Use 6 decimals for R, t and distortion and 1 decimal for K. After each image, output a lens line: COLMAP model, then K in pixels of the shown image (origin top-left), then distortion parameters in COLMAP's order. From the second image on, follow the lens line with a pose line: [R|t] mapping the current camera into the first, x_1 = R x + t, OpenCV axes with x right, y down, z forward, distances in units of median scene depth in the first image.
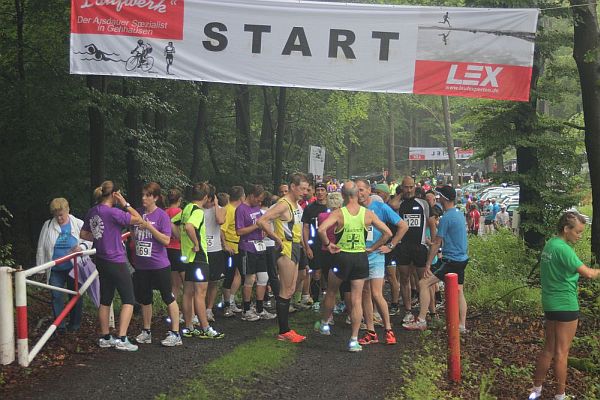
lens RADIAL K [[1457.4, 0, 300.0], [0, 1457.4, 200.0], [0, 0, 1]] dist [0.015550, 0.153505]
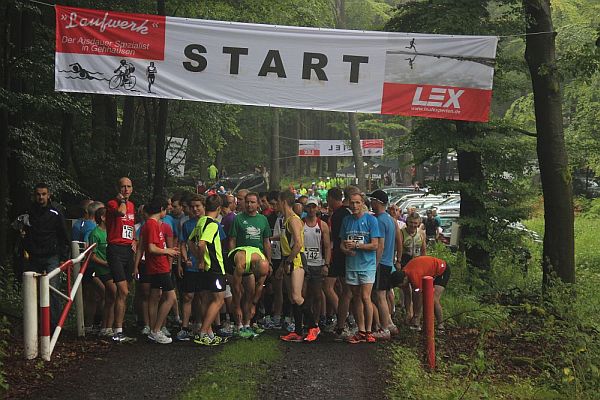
lens RADIAL K [[2114.7, 0, 300.0], [0, 2114.7, 200.0], [0, 0, 1]] dist [0.346127, -0.916284]
pose [[0.996374, 0.005135, 0.084931, -0.112029], [-0.004775, 0.999979, -0.004445, -0.002463], [-0.084952, 0.004023, 0.996377, -0.537298]]
